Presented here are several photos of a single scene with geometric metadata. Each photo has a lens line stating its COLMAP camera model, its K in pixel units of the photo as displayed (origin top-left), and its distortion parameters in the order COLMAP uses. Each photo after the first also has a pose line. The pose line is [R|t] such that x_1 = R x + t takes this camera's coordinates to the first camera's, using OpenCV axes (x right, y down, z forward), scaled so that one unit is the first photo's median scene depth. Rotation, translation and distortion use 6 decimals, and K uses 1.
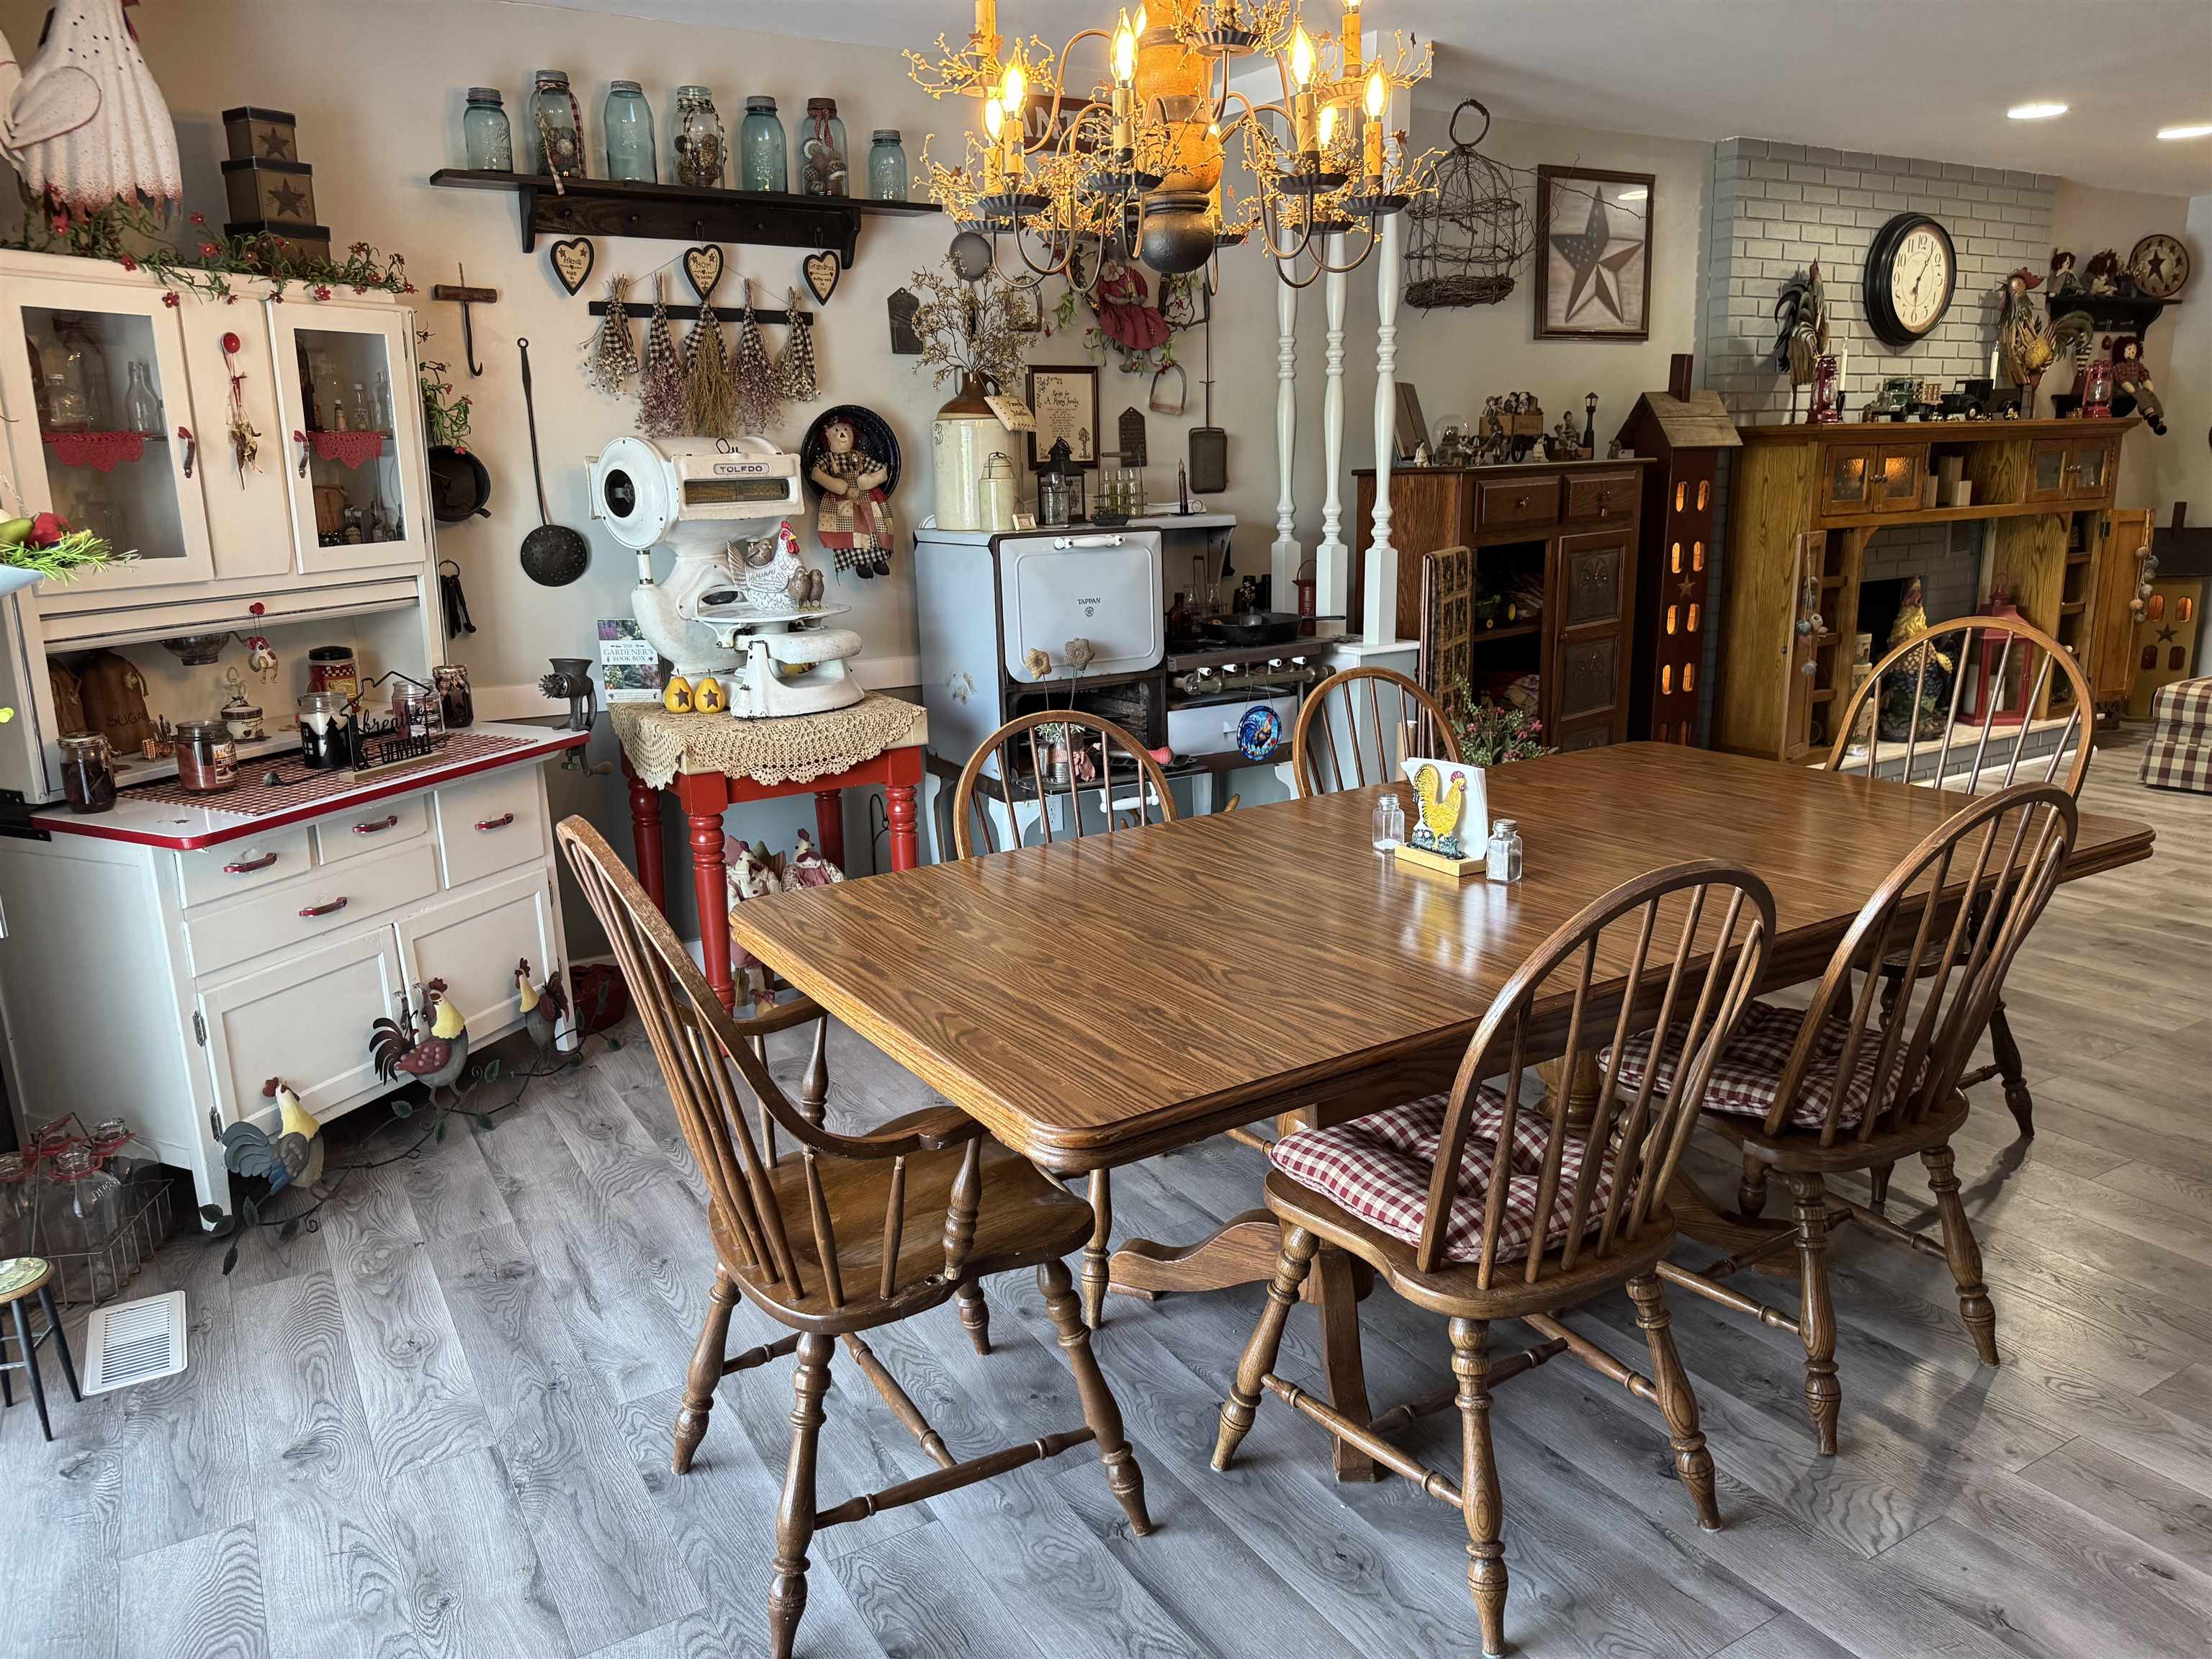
lens RADIAL K [[1545.2, 0, 1106.0], [0, 1545.2, 829.5], [0, 0, 1]] dist [0.054955, -0.077596]
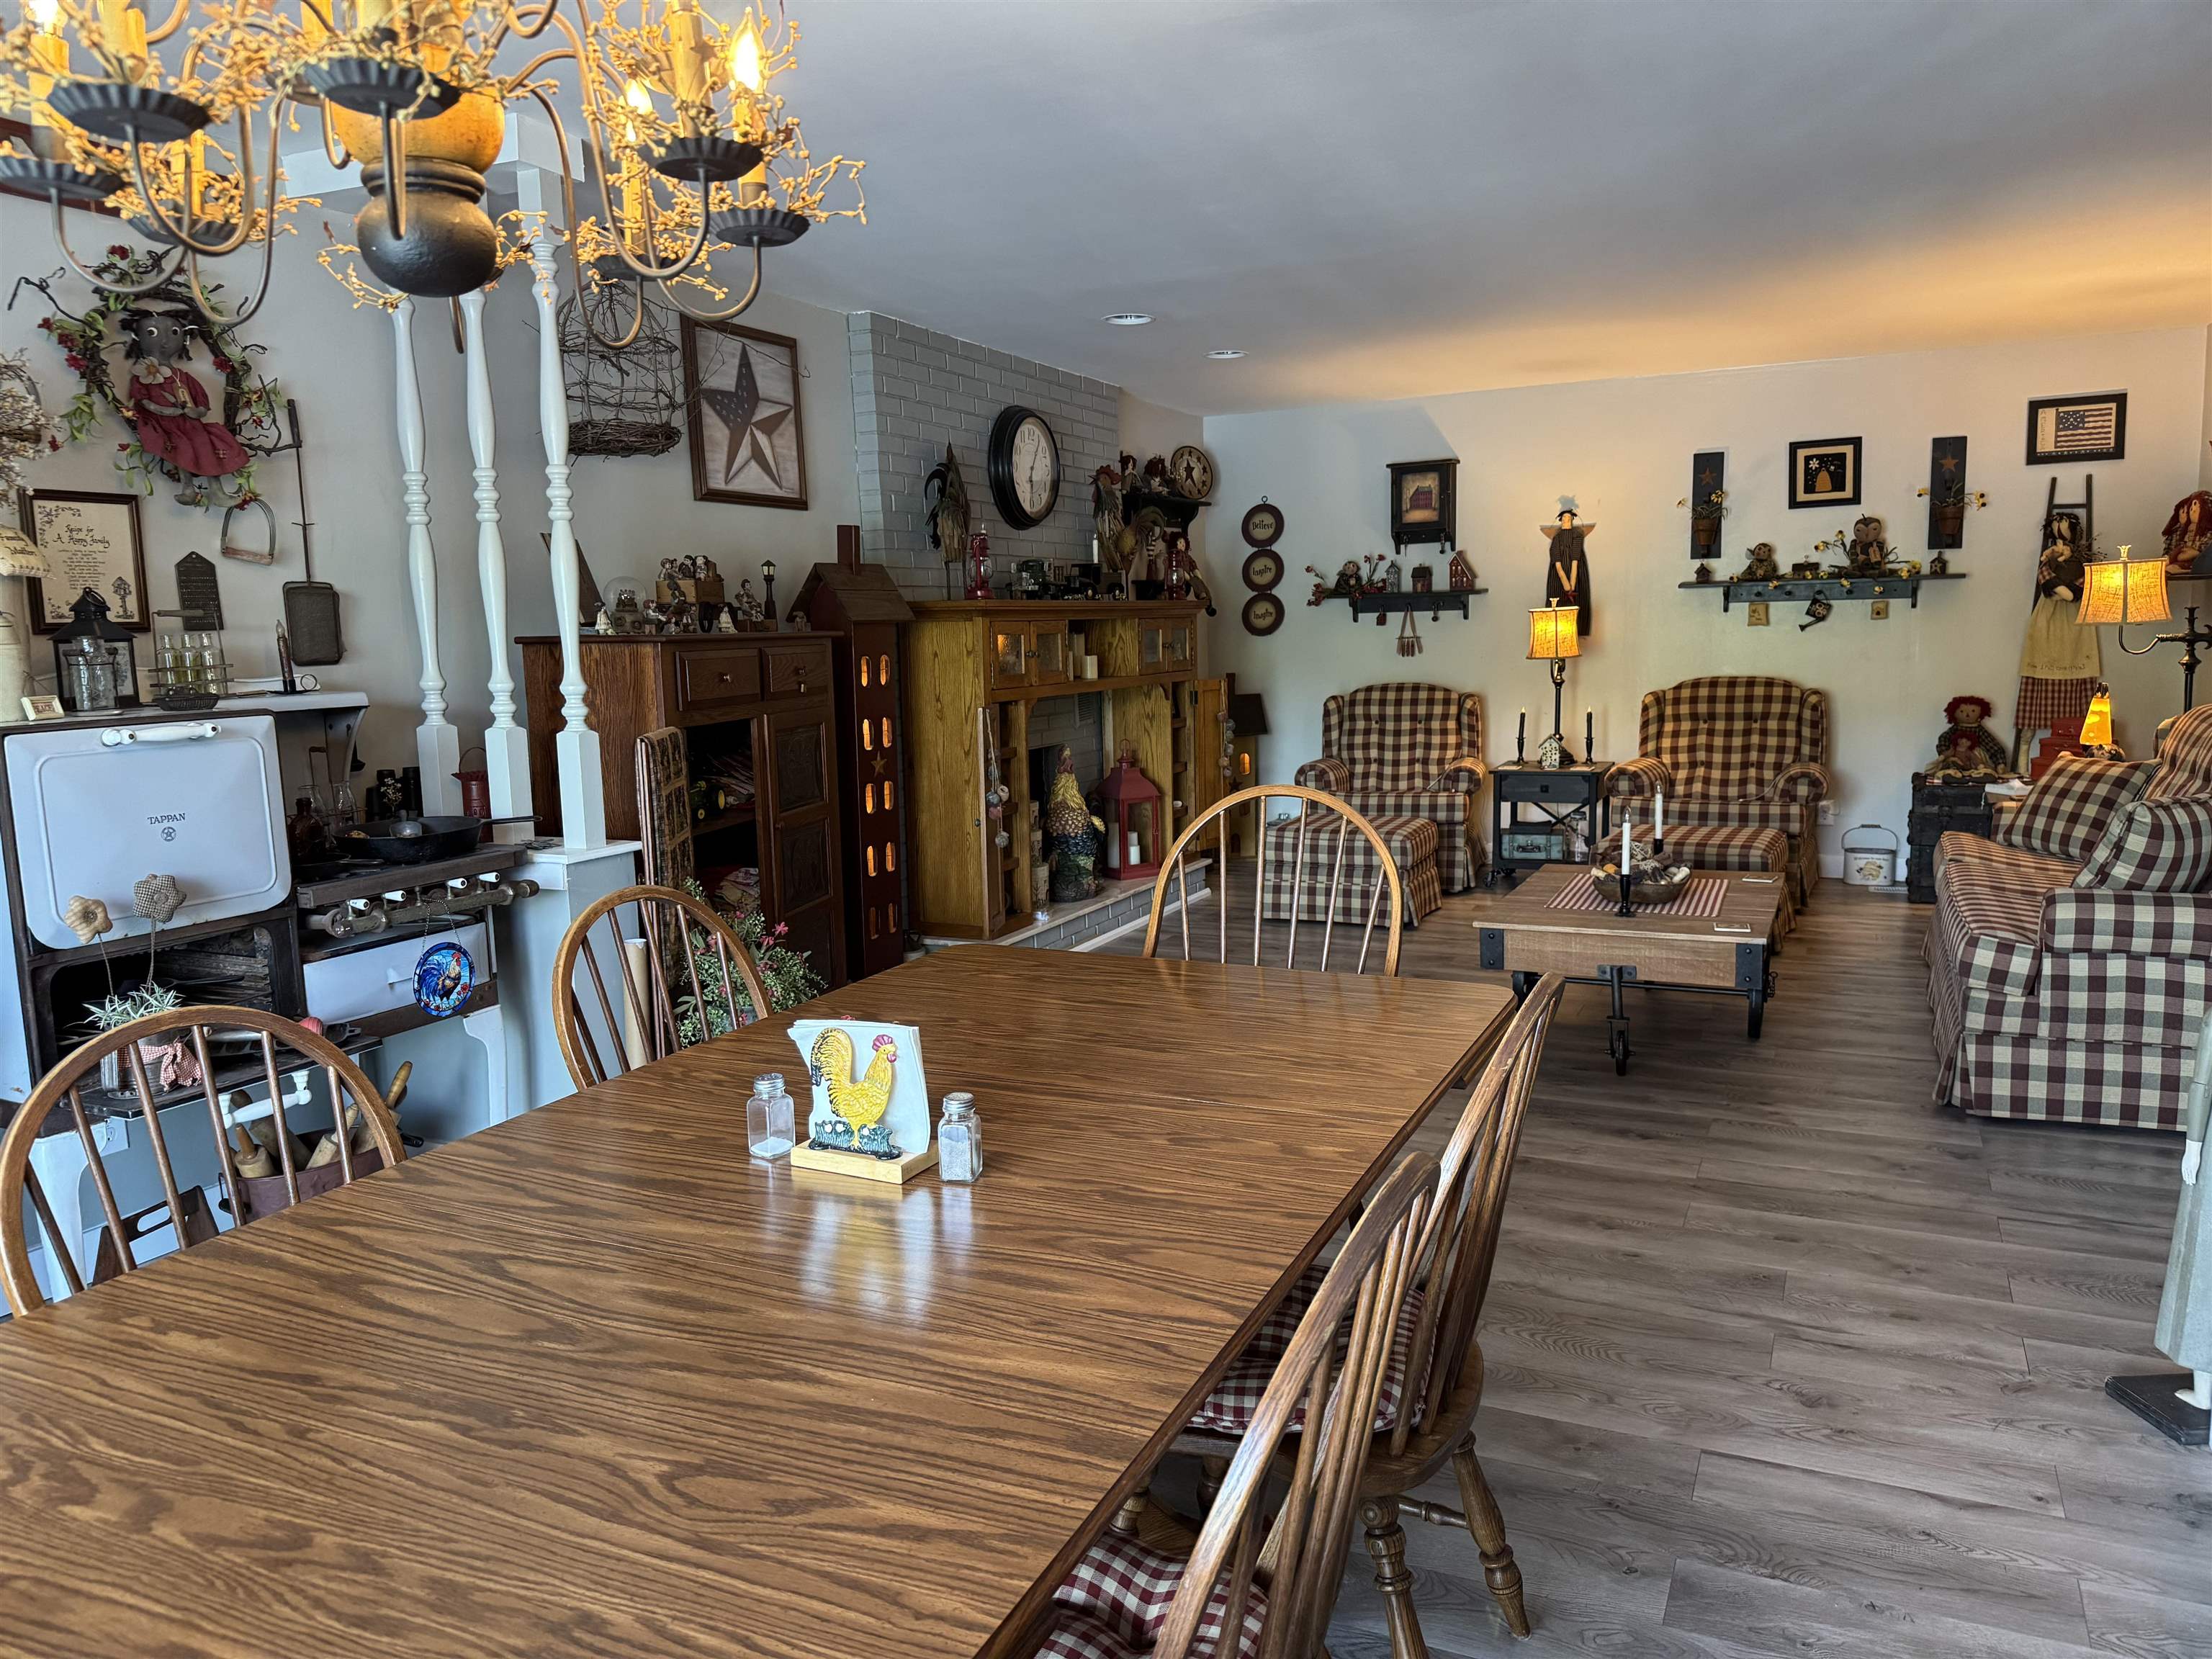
lens RADIAL K [[1531.4, 0, 1106.0], [0, 1531.4, 829.5], [0, 0, 1]] dist [0.079506, -0.118211]
pose [[0.833088, -0.064752, 0.549338, -0.036141], [0.126034, 0.989222, -0.074532, -0.033935], [-0.538591, 0.131327, 0.832270, 0.177539]]
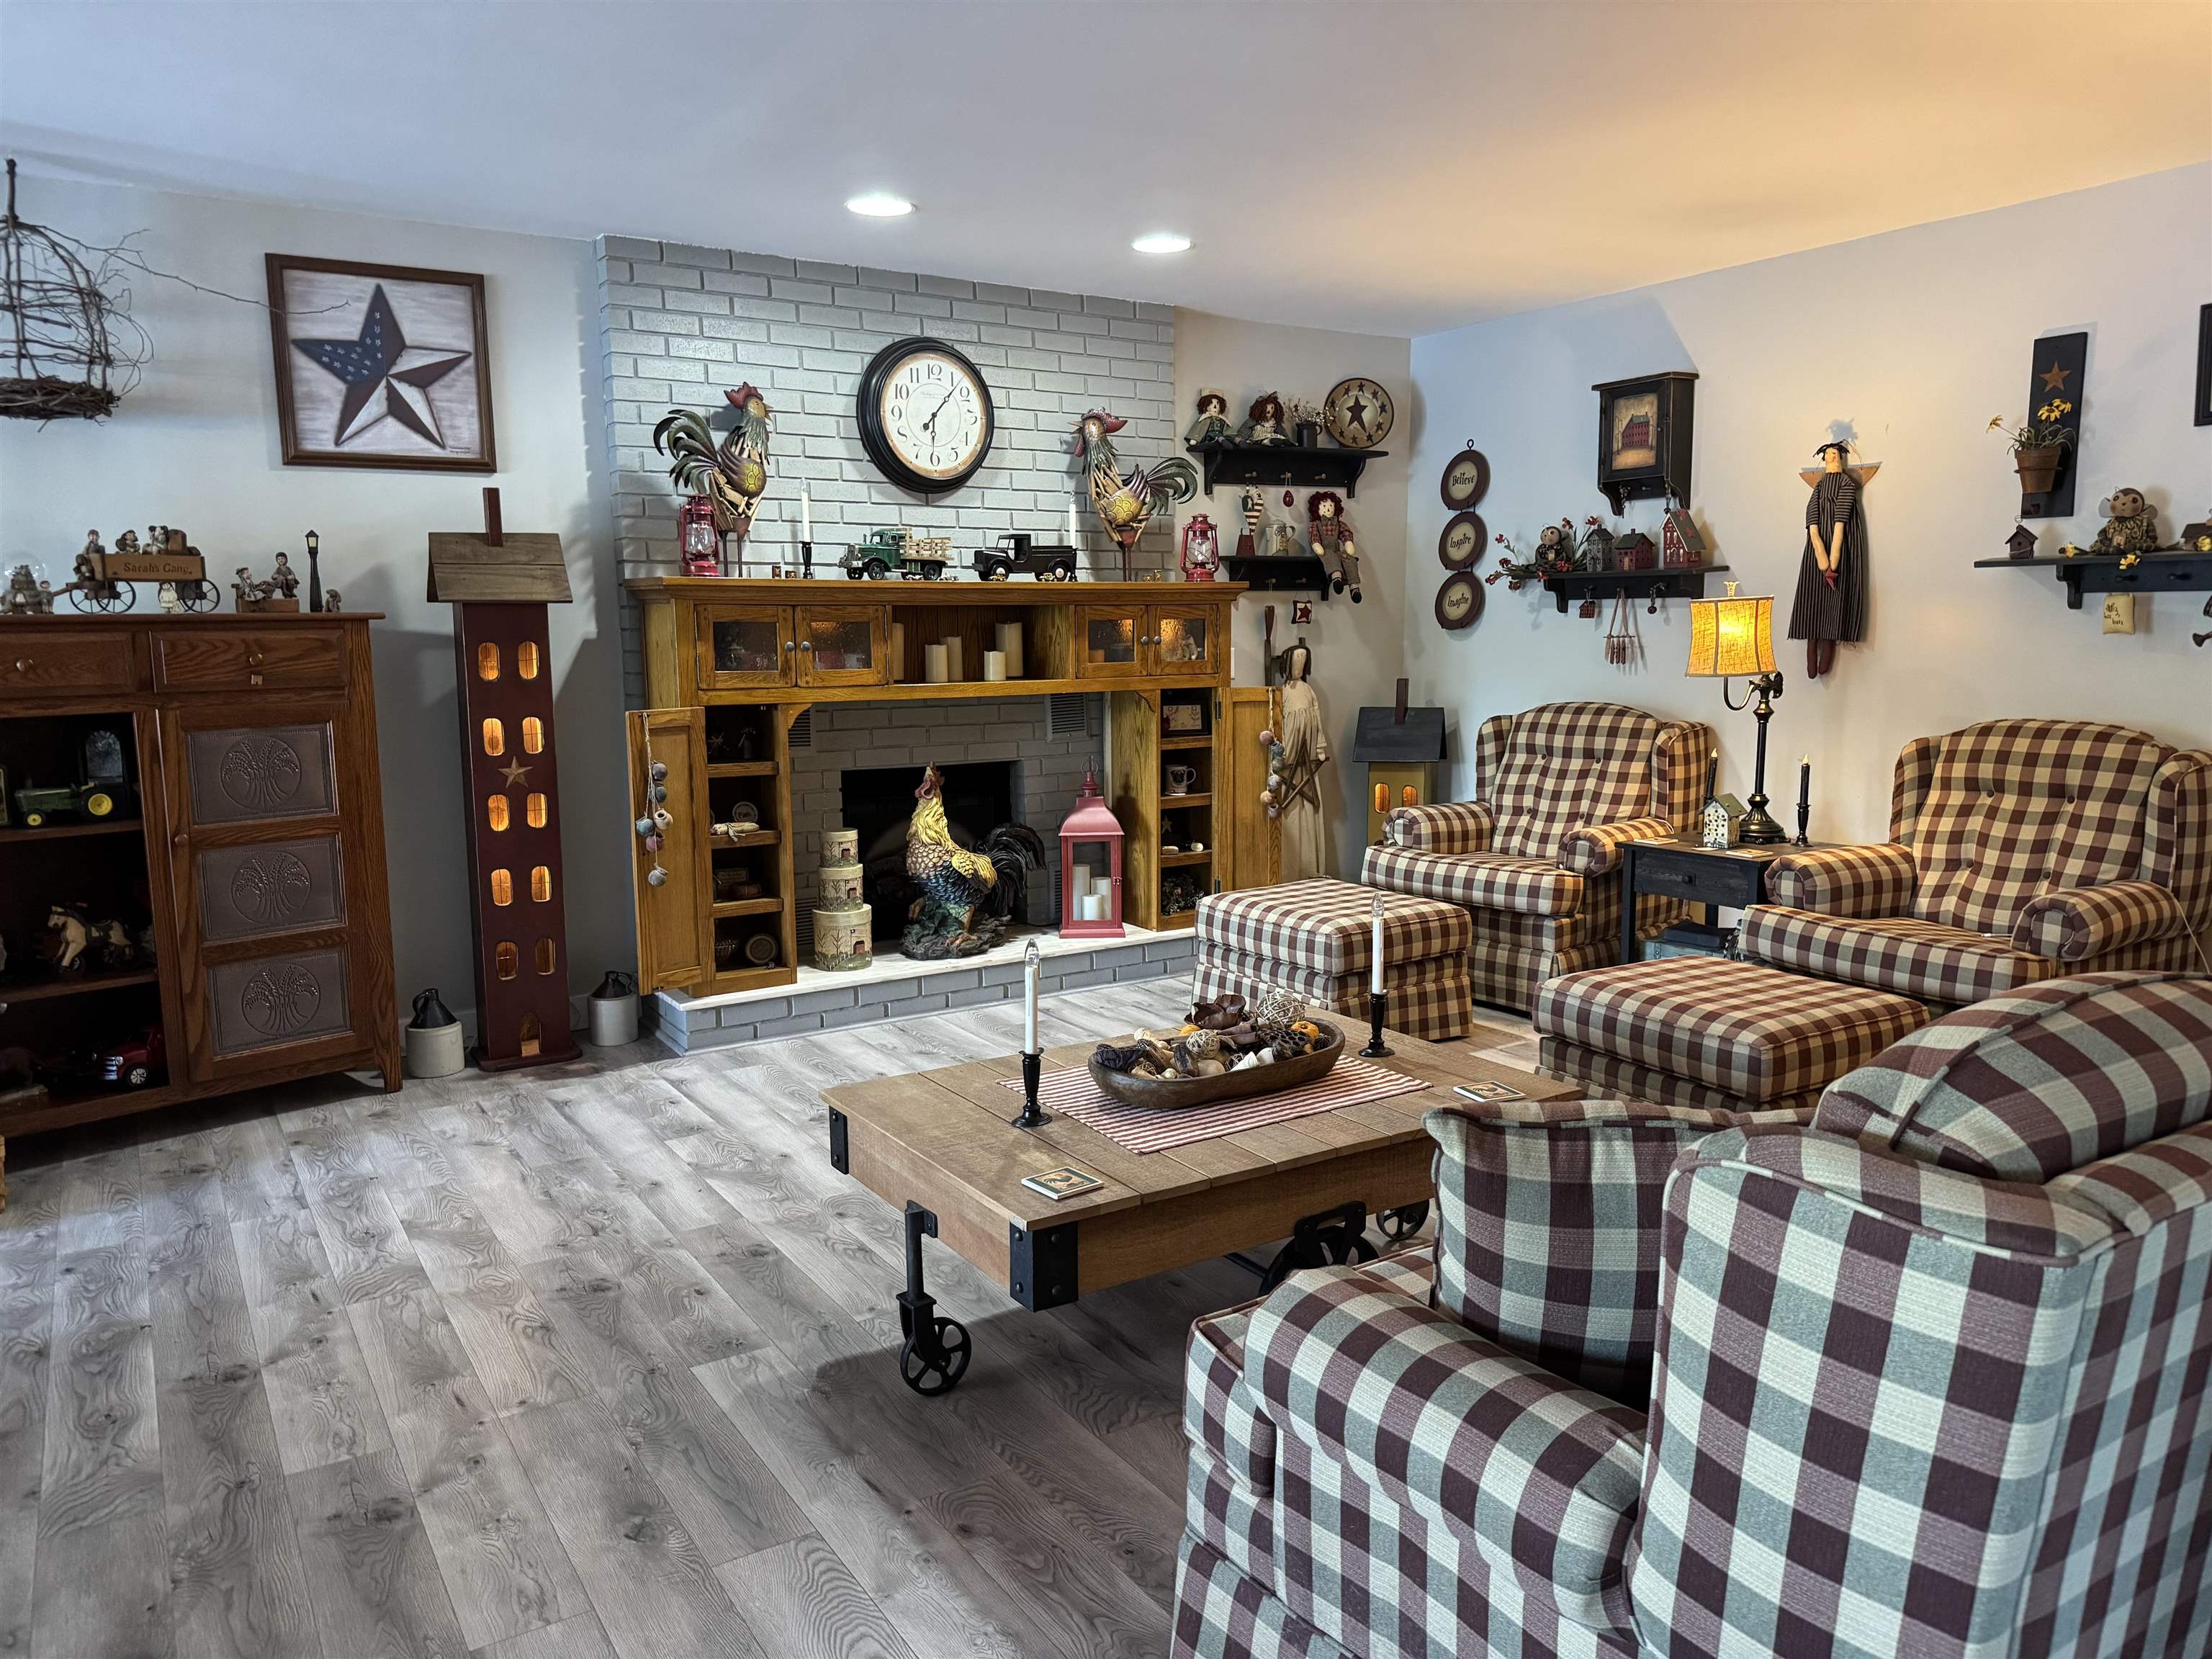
lens RADIAL K [[1534.9, 0, 1106.0], [0, 1534.9, 829.5], [0, 0, 1]] dist [0.064829, -0.119139]
pose [[0.999371, 0.017231, 0.031009, 0.798194], [-0.014244, 0.995461, -0.094095, -0.067419], [-0.032490, 0.093594, 0.995080, 0.242845]]
